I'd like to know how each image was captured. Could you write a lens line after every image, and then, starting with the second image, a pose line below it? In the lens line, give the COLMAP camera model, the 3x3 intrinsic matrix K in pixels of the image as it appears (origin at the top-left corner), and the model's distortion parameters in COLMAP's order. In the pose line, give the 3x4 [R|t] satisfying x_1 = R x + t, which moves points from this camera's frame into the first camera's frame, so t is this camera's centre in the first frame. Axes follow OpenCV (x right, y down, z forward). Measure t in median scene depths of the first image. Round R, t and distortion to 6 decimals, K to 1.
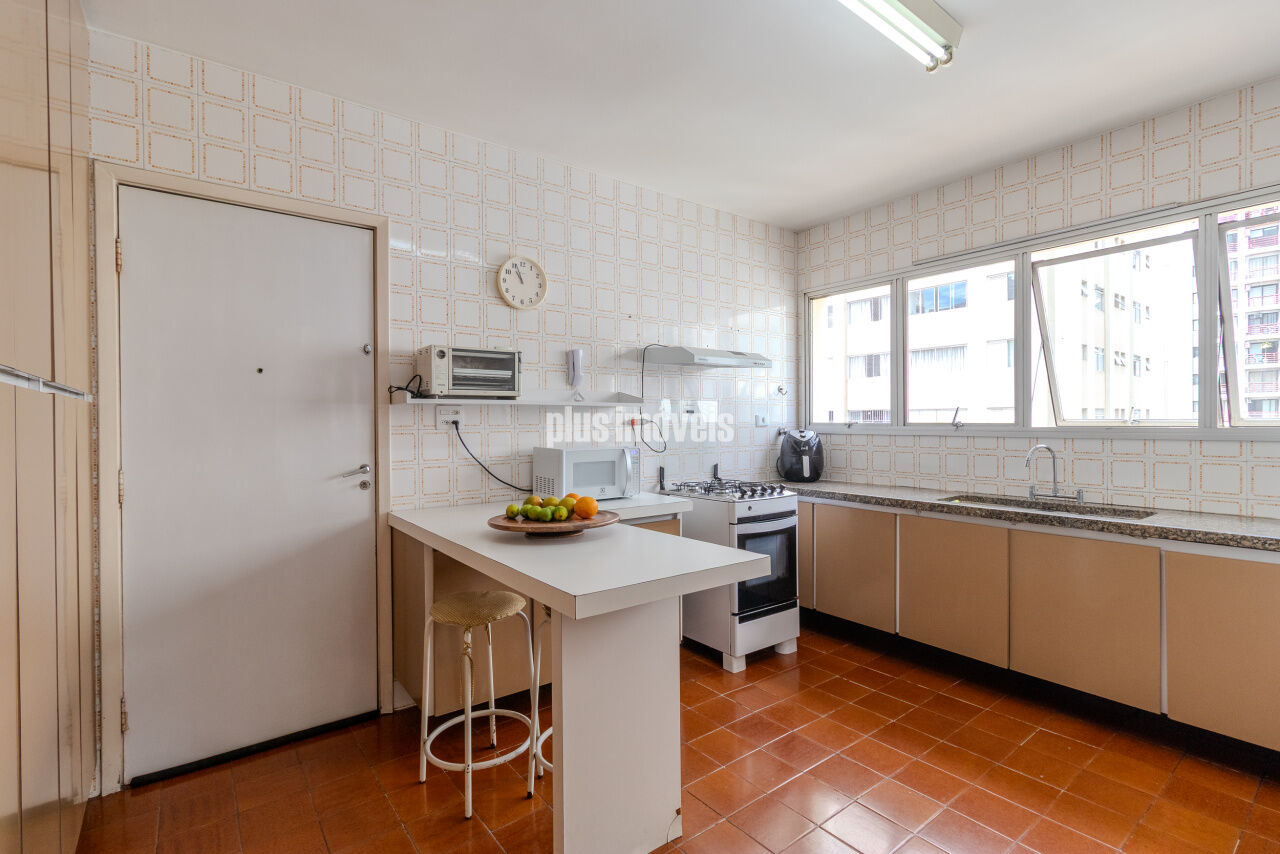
lens RADIAL K [[592.2, 0, 633.6], [0, 592.2, 426.0], [0, 0, 1]] dist [0.004309, 0.000285]
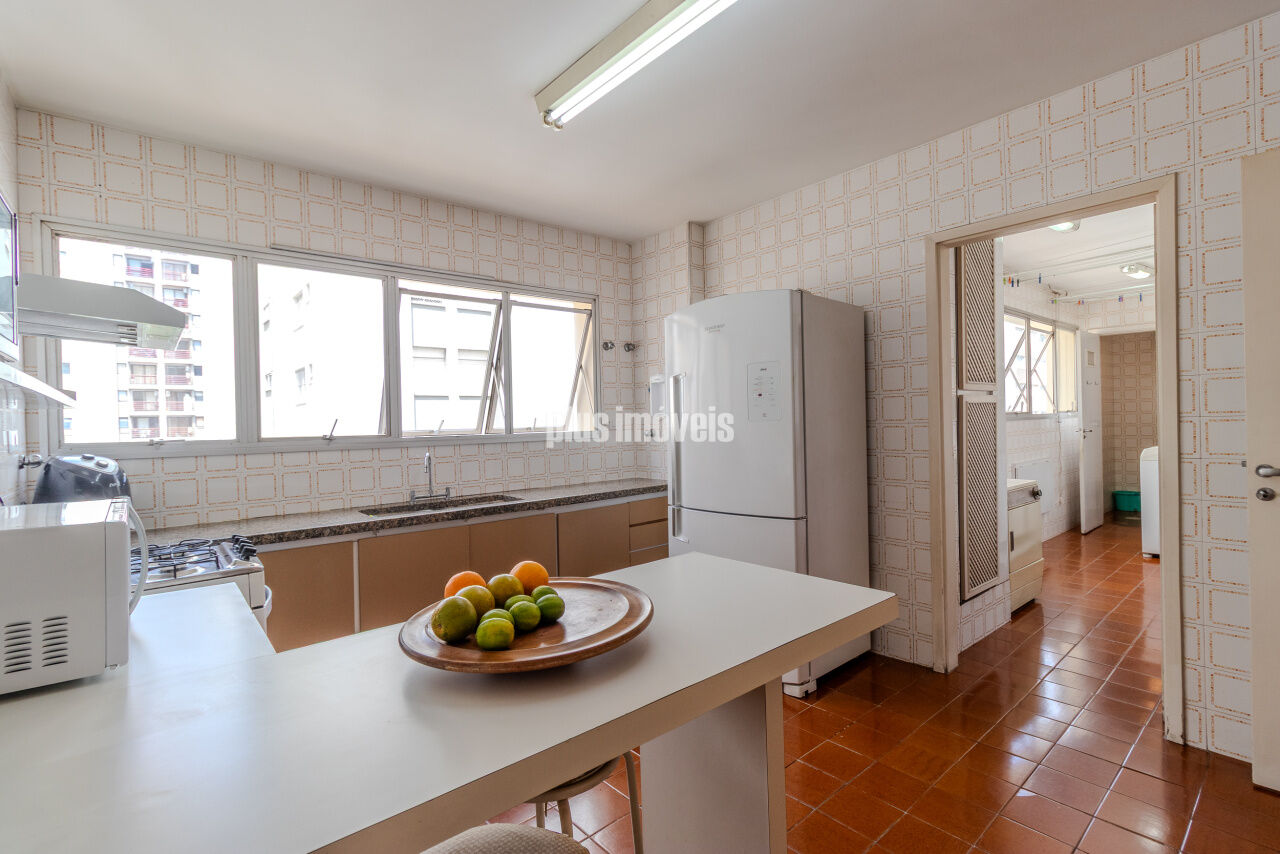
lens RADIAL K [[592.2, 0, 641.2], [0, 592.2, 423.1], [0, 0, 1]] dist [0.004309, 0.000285]
pose [[-0.066644, 0.008836, 0.997738, -0.456097], [0.034951, 0.999368, -0.006516, -0.002805], [-0.997165, 0.034437, -0.066911, 0.643526]]
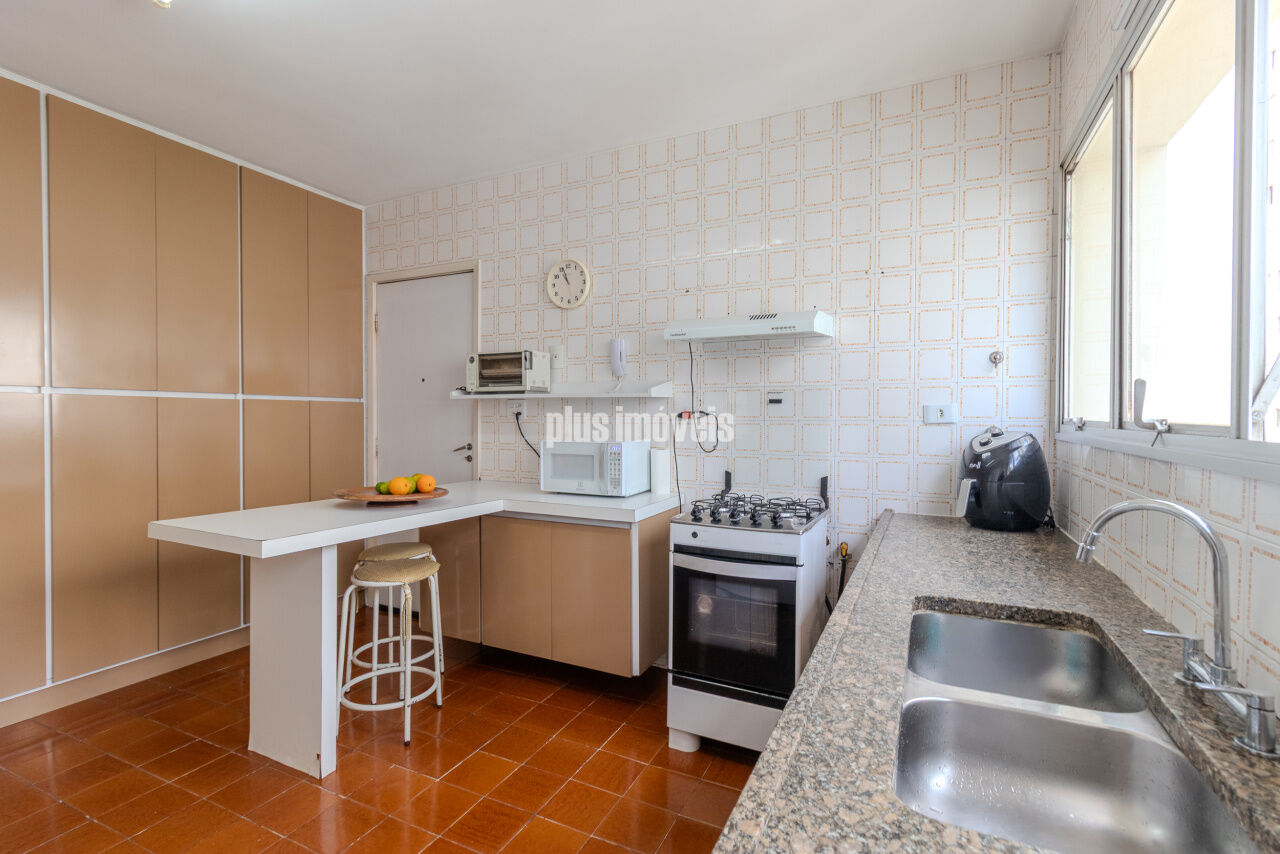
lens RADIAL K [[592.2, 0, 638.6], [0, 592.2, 423.5], [0, 0, 1]] dist [0.004309, 0.000285]
pose [[0.452620, 0.020025, -0.891479, 0.808419], [-0.011658, 0.999795, 0.016539, -0.007770], [0.891627, 0.002907, 0.452760, 0.613260]]
